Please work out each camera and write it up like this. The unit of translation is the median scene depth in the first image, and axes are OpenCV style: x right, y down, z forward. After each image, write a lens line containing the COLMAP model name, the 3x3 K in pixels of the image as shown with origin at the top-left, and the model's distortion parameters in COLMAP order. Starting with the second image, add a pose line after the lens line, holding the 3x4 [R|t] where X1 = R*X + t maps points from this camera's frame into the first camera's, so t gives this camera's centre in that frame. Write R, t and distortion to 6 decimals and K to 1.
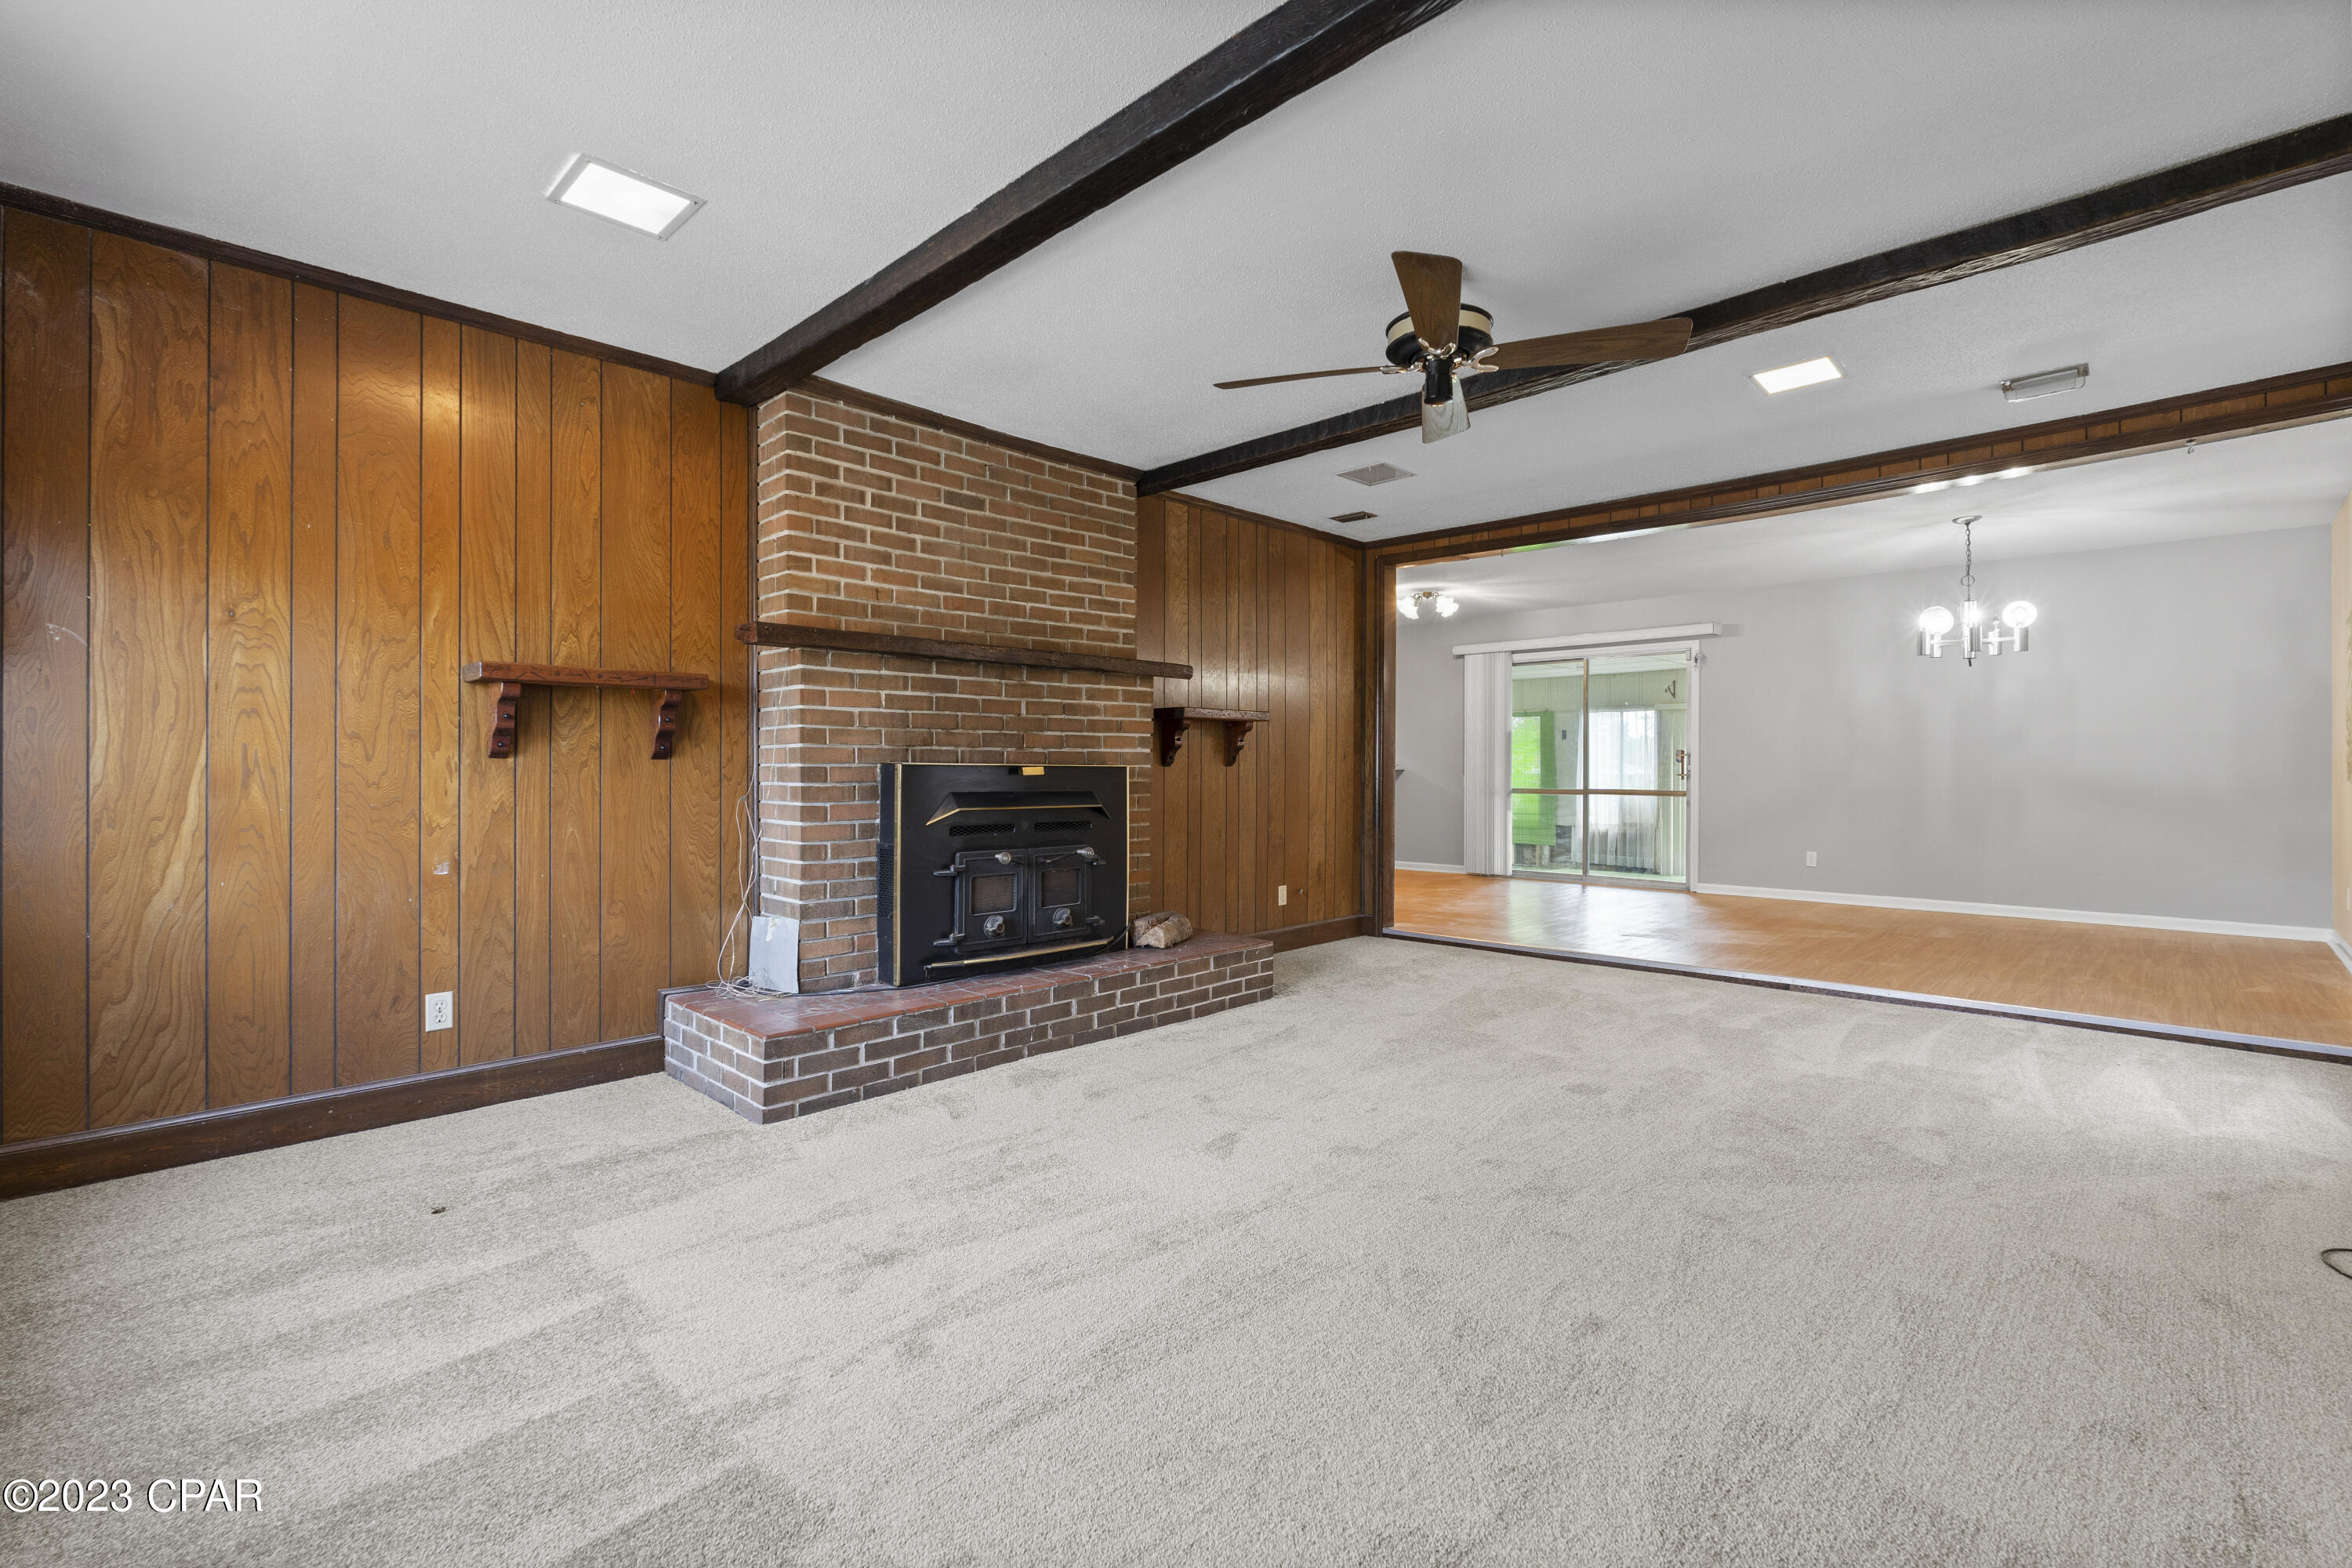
lens RADIAL K [[1050.2, 0, 1153.7], [0, 1050.2, 774.0], [0, 0, 1]] dist [-0.000337, -0.001694]
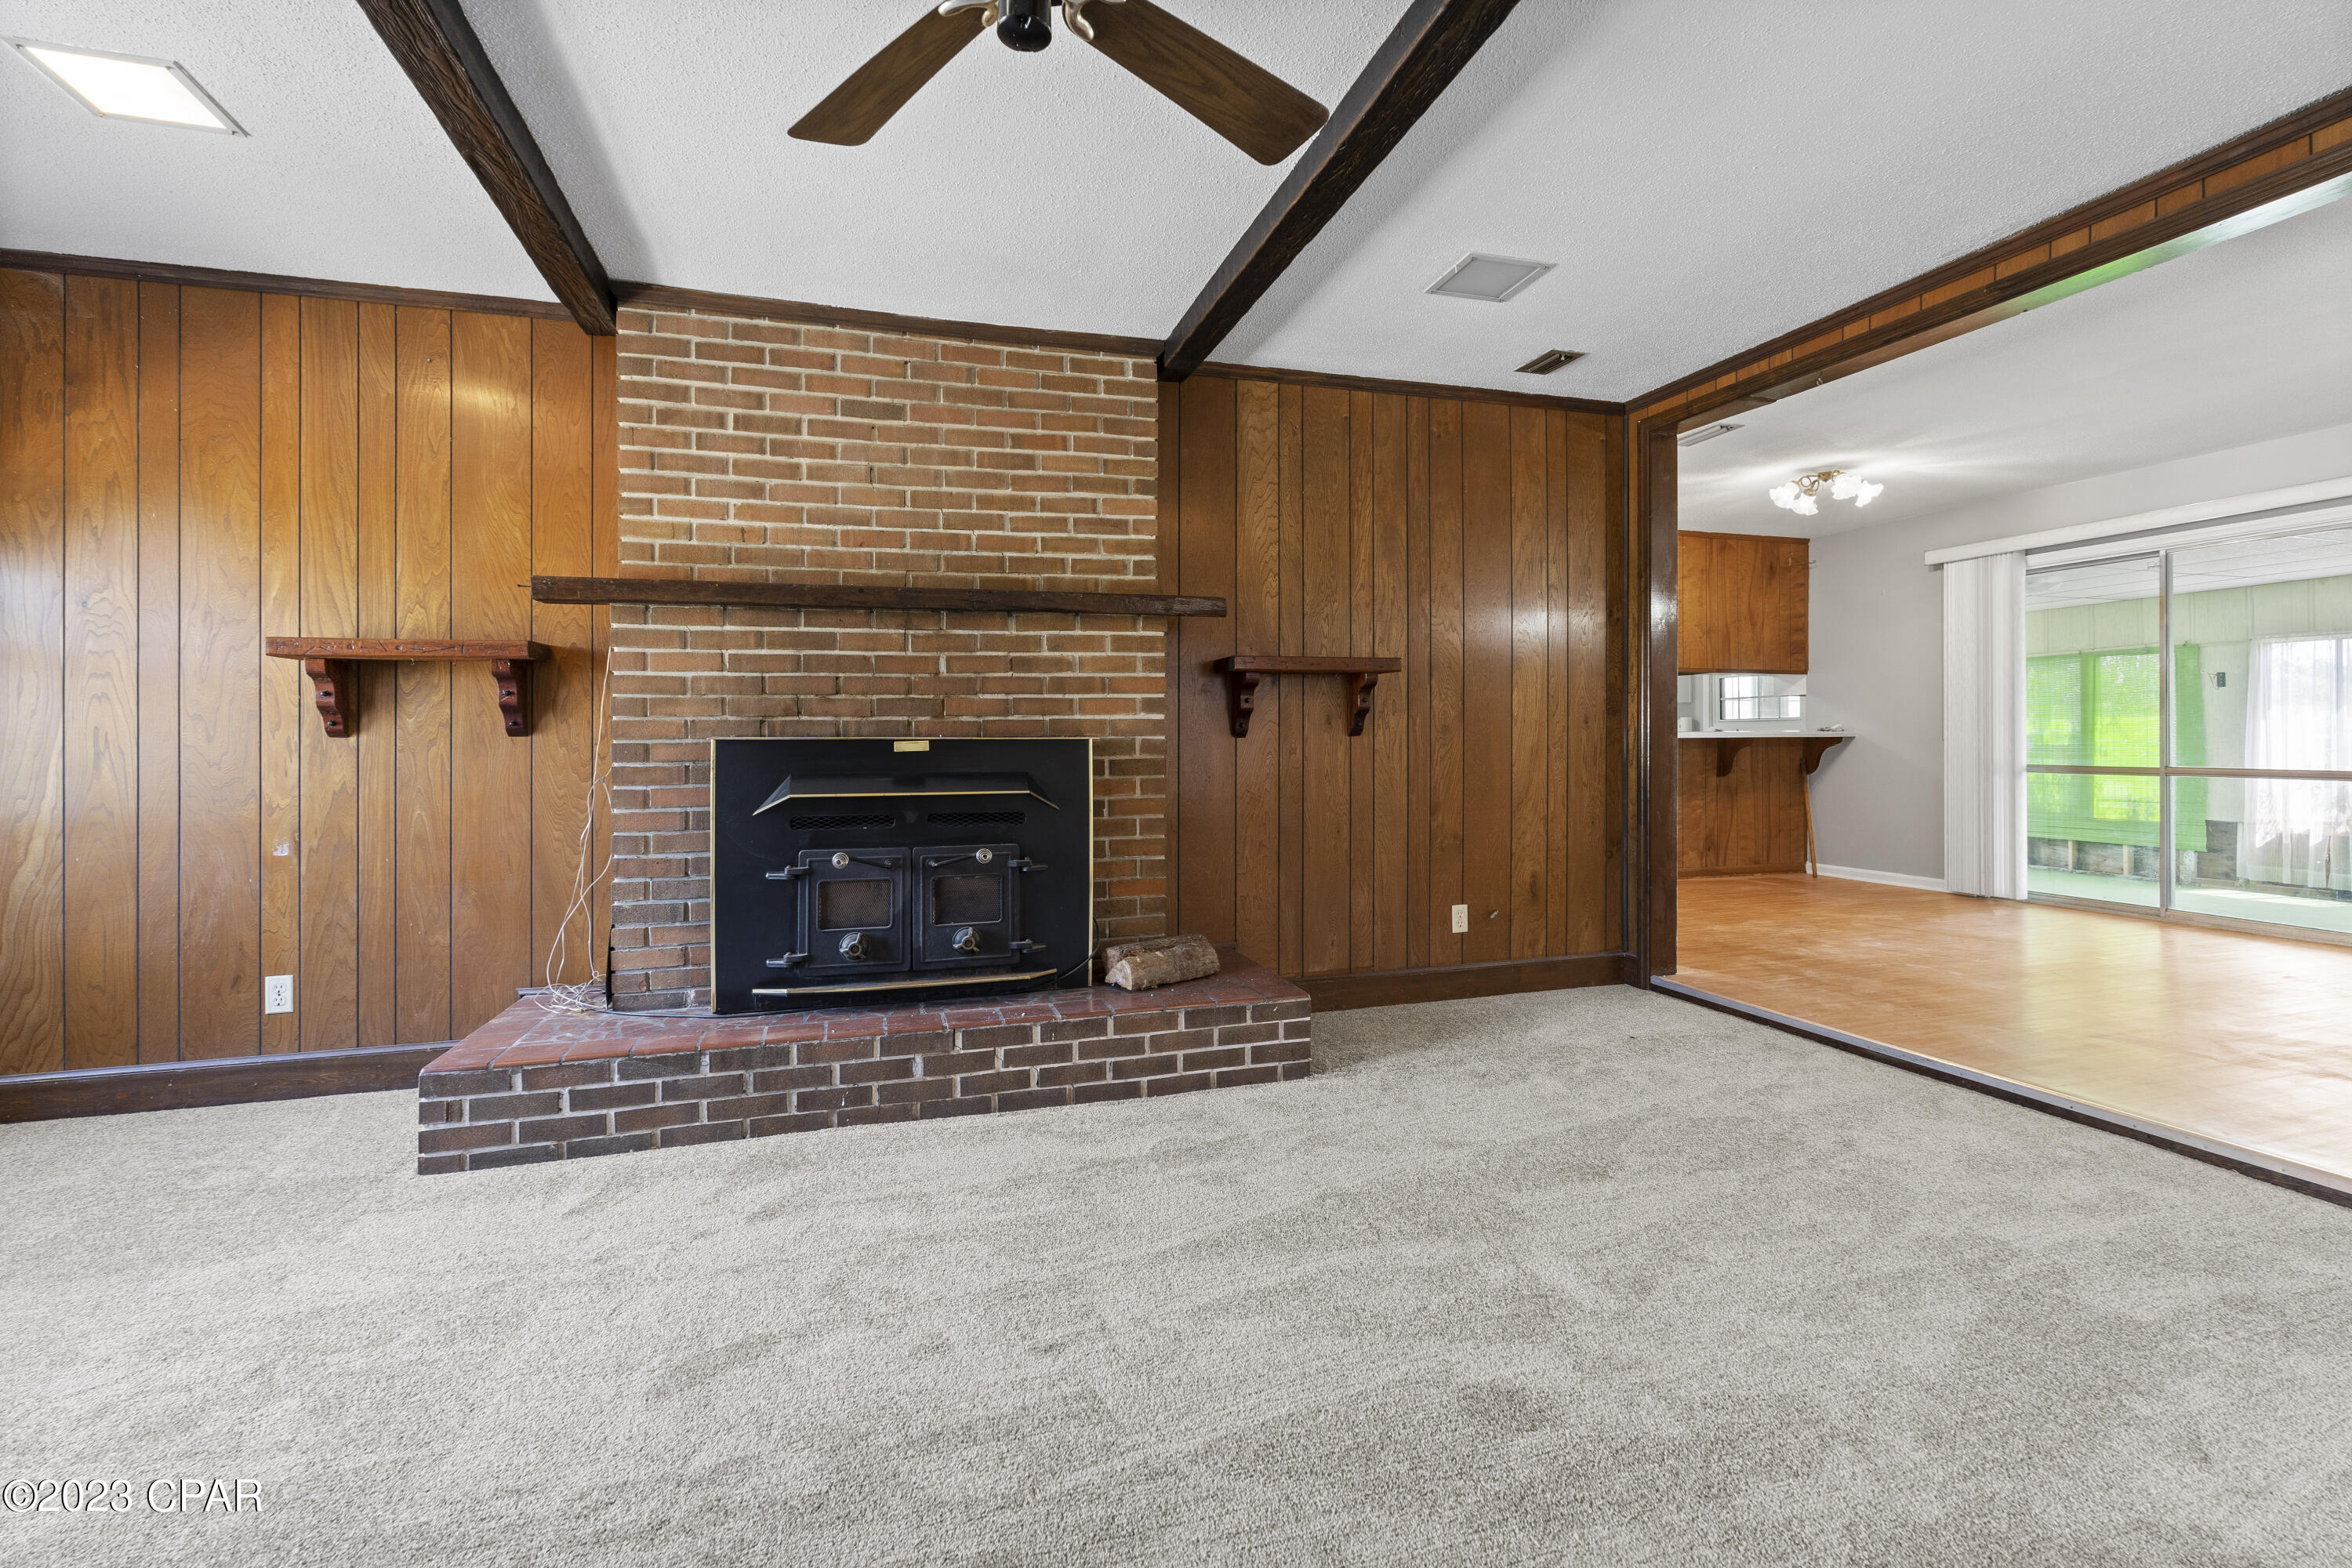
lens RADIAL K [[1050.2, 0, 1166.4], [0, 1050.2, 743.7], [0, 0, 1]] dist [-0.000337, -0.001694]
pose [[0.879564, -0.006988, -0.475729, 0.454046], [0.006359, 0.999975, -0.002931, -0.001366], [0.475737, -0.000447, 0.879587, 0.456863]]
